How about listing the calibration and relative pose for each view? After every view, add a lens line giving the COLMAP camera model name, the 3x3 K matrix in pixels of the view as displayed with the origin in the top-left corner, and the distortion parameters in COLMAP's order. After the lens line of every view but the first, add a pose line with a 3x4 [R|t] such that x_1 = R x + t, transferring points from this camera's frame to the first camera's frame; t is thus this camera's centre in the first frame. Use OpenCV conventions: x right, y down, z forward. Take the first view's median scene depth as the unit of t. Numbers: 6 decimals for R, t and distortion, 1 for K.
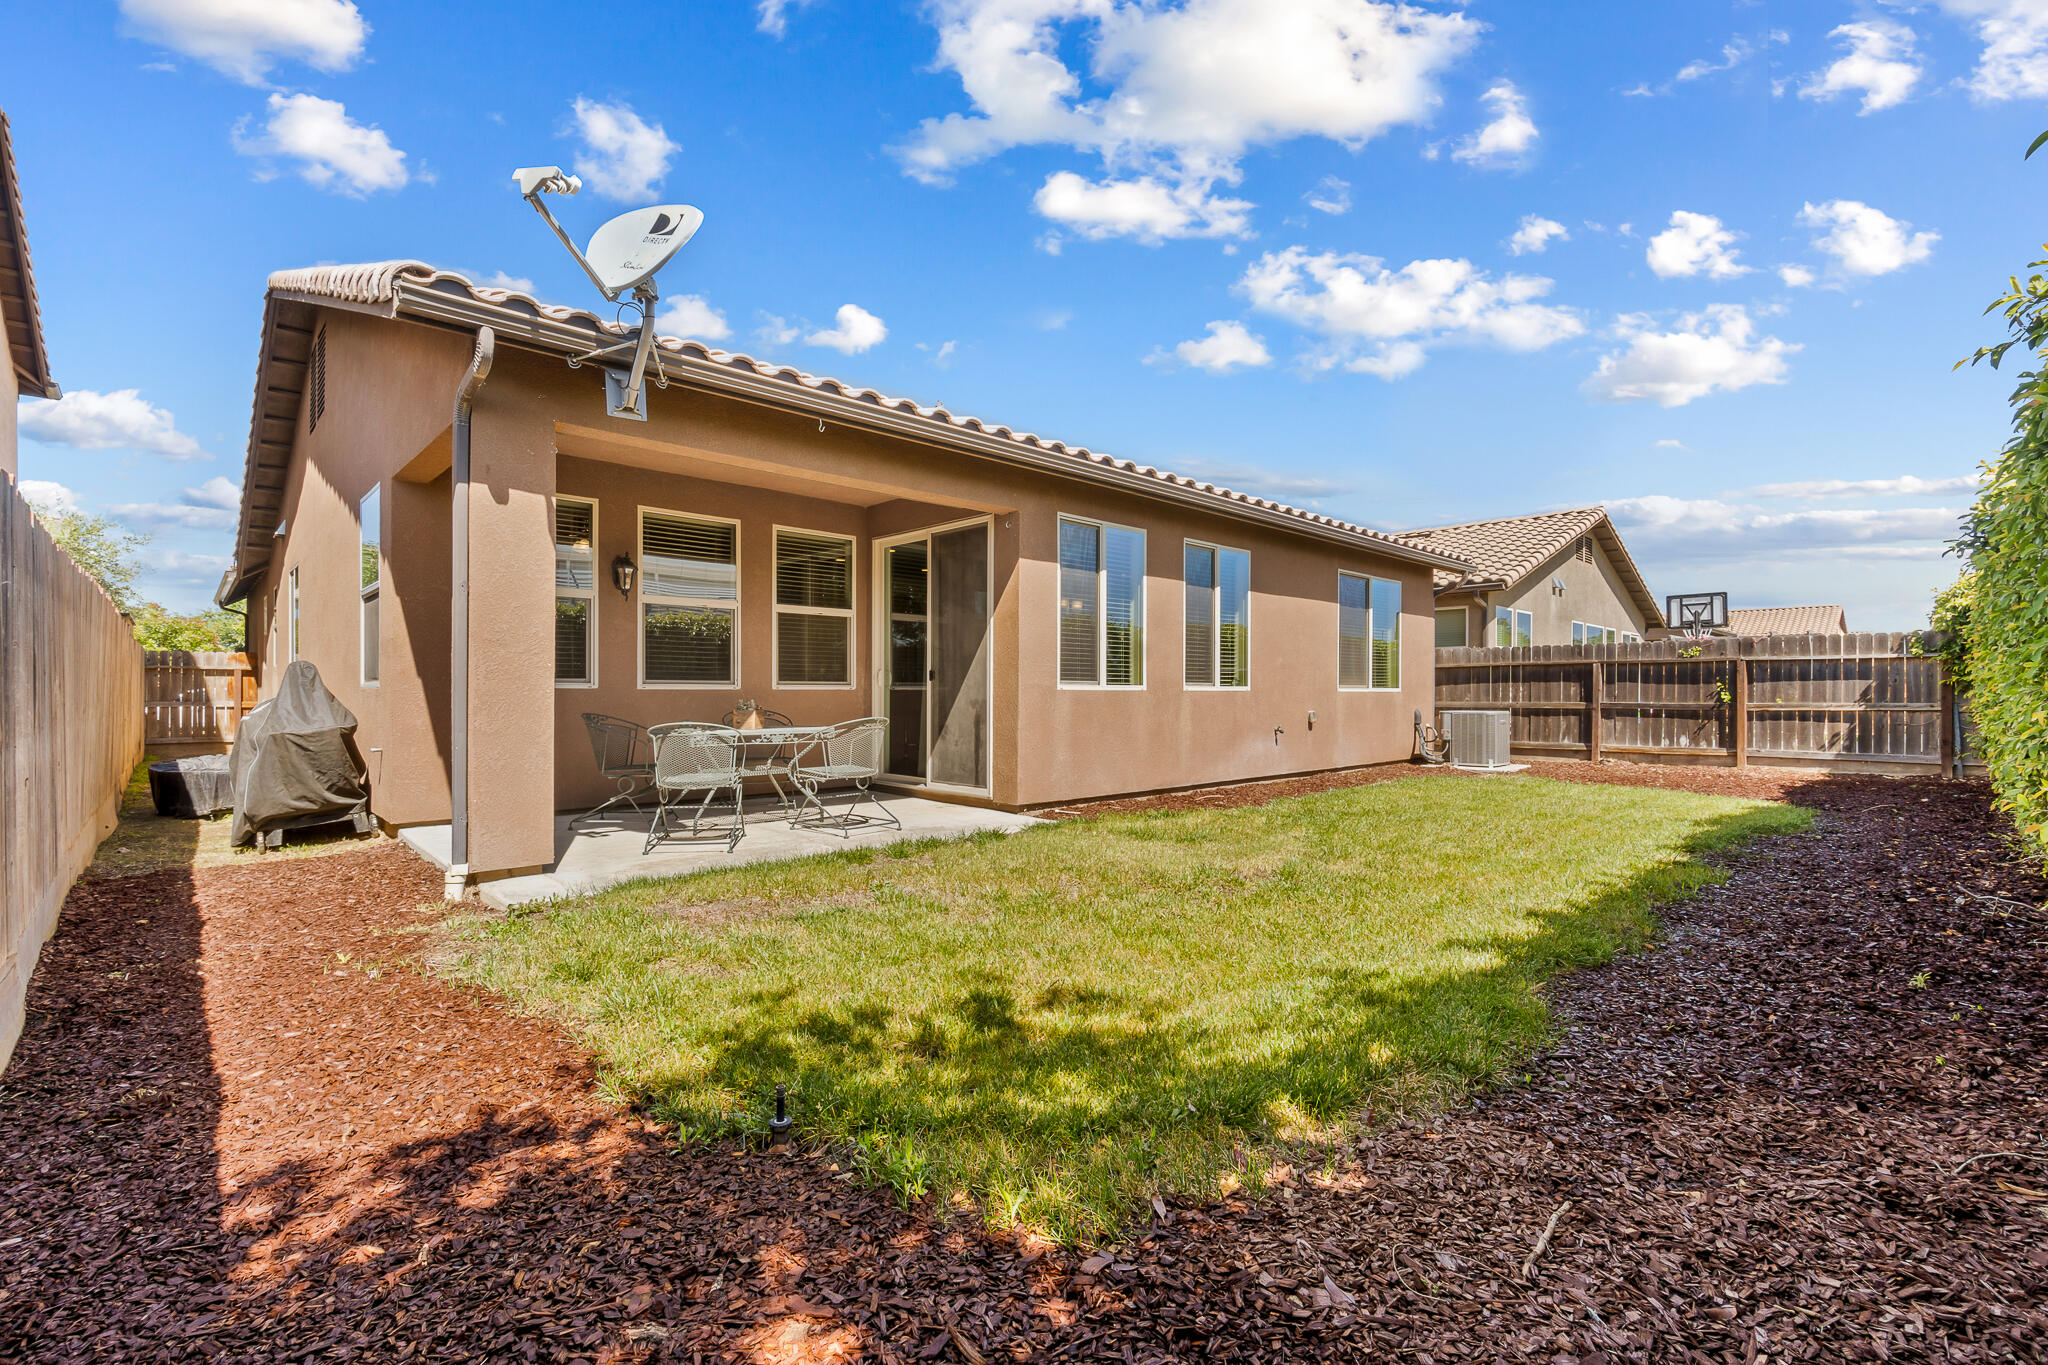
lens RADIAL K [[895.1, 0, 1034.8], [0, 895.1, 695.1], [0, 0, 1]] dist [-0.012228, -0.000112]
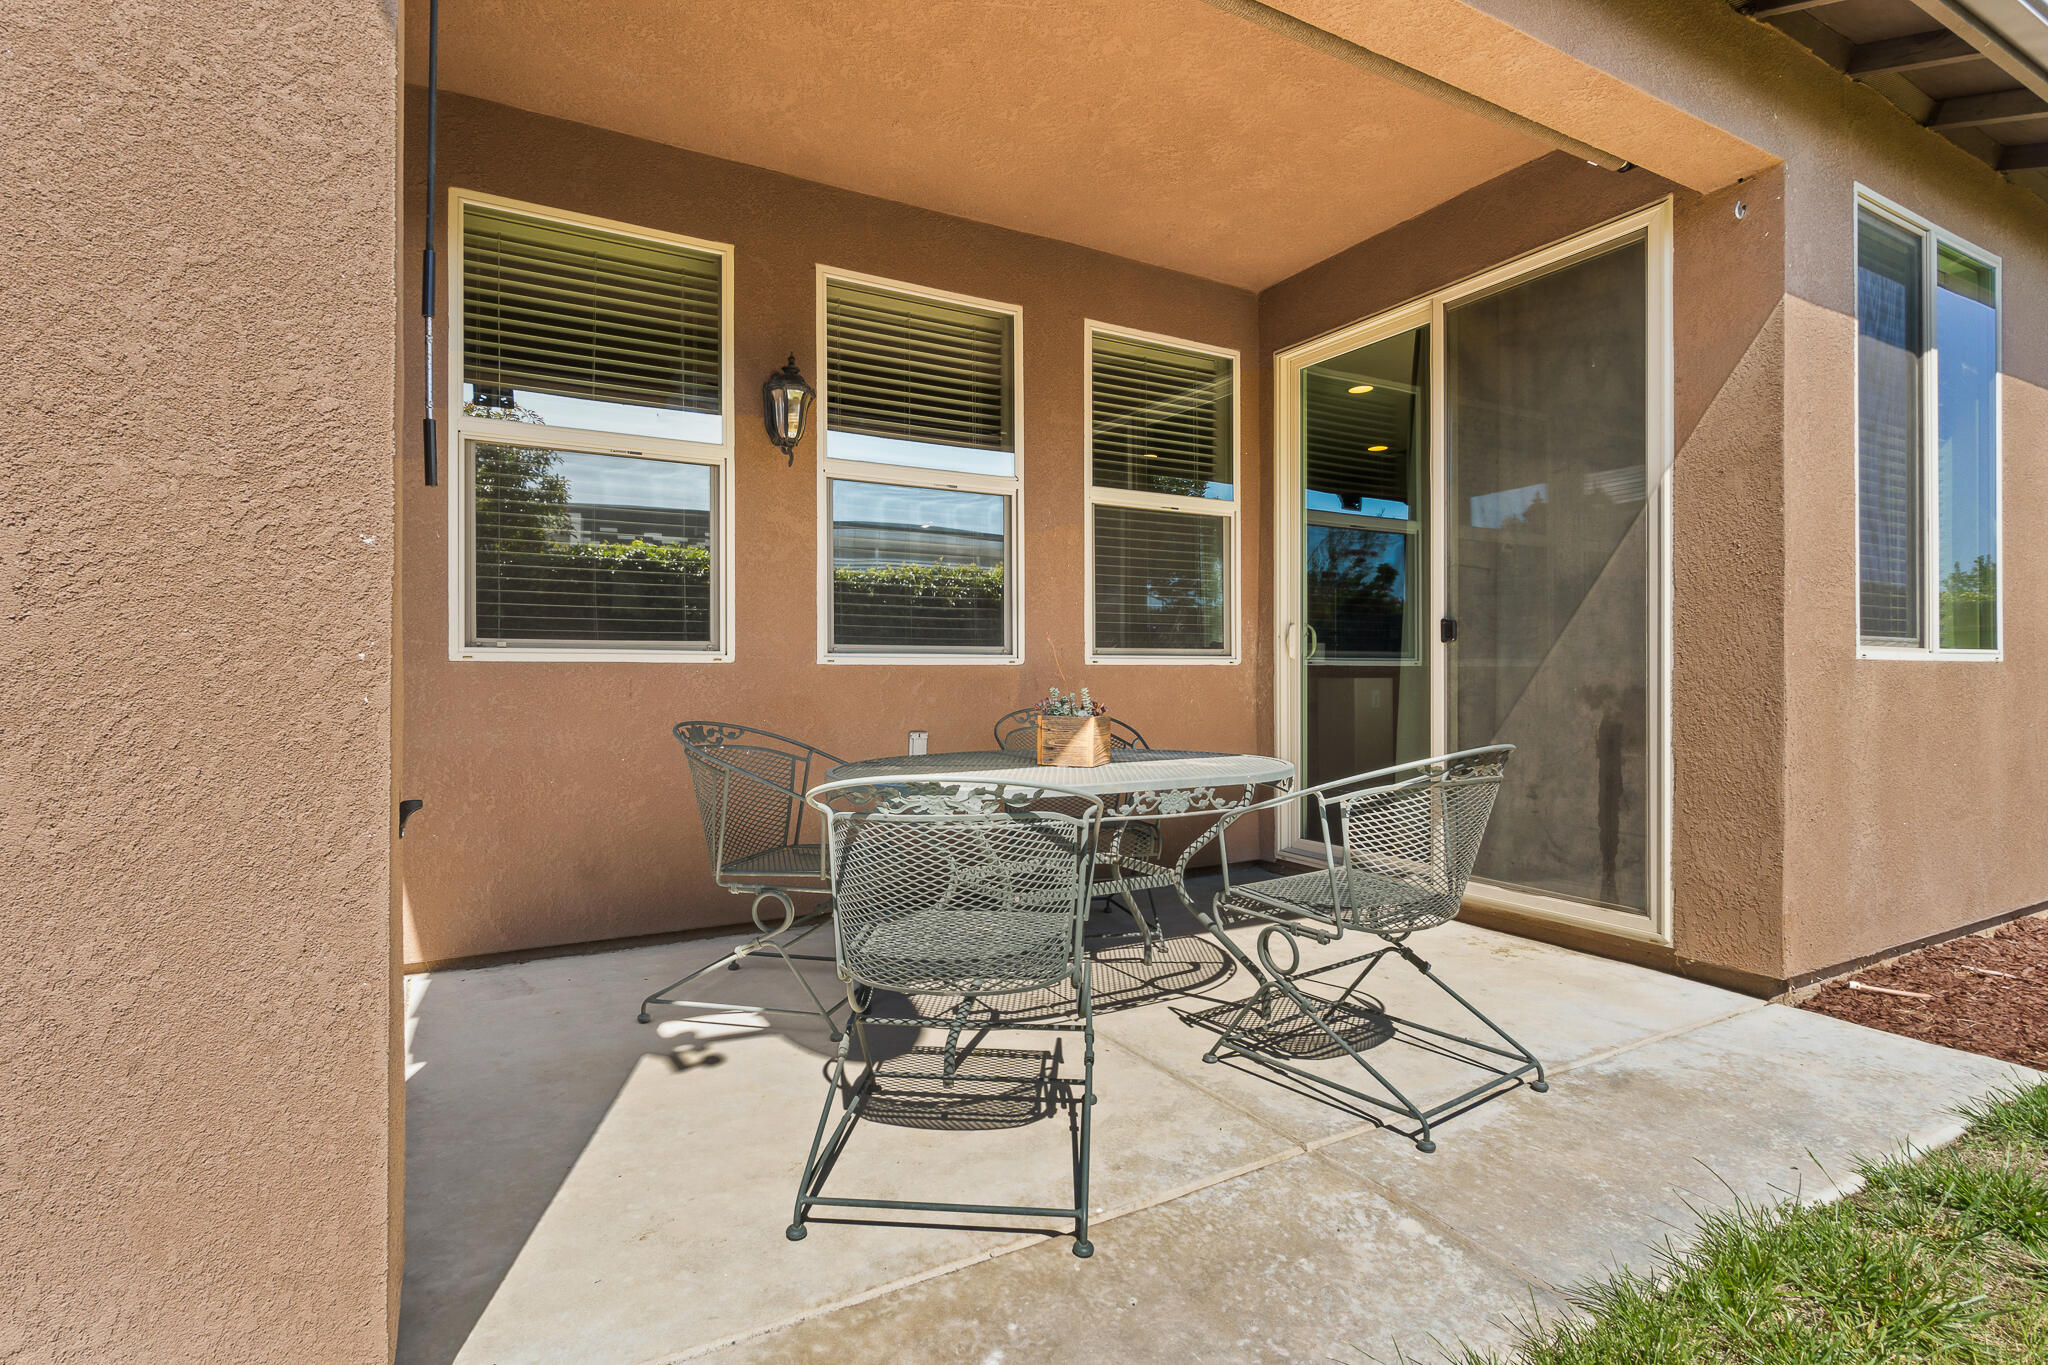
lens RADIAL K [[987.4, 0, 1017.8], [0, 987.4, 672.7], [0, 0, 1]] dist [-0.001763, -0.000113]
pose [[0.965717, -0.003399, -0.259577, -0.194239], [0.003407, 0.999994, -0.000418, -0.001830], [0.259577, -0.000480, 0.965722, 0.487646]]
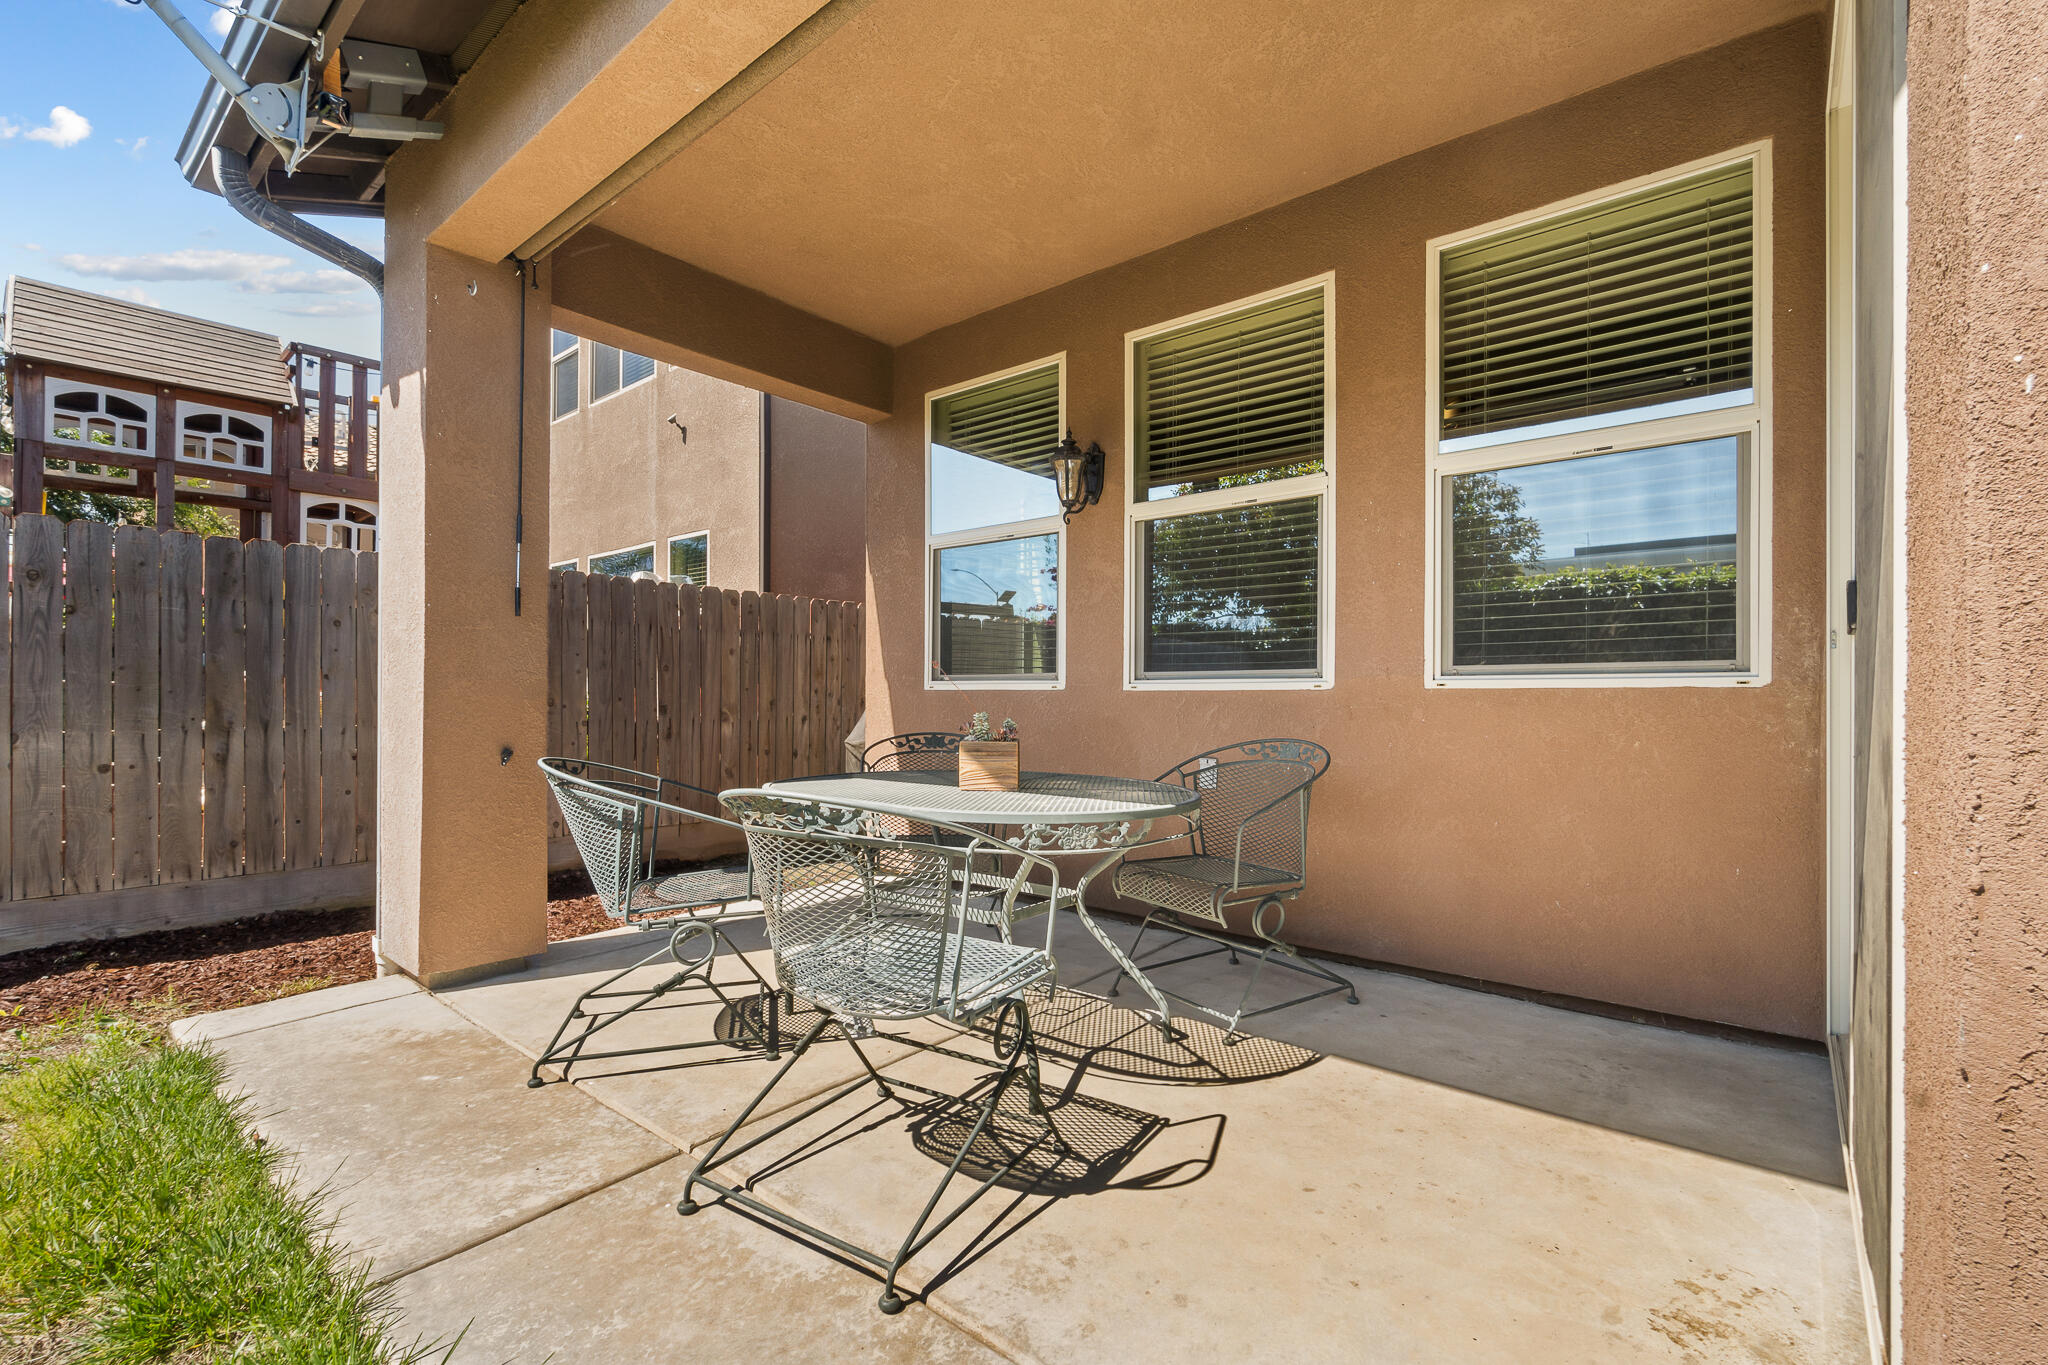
lens RADIAL K [[895.1, 0, 1034.8], [0, 895.1, 695.1], [0, 0, 1]] dist [-0.012228, -0.000112]
pose [[0.108291, -0.002267, -0.994117, 0.056387], [-0.000599, 0.999997, -0.002346, -0.002683], [0.994119, 0.000849, 0.108290, 0.810895]]
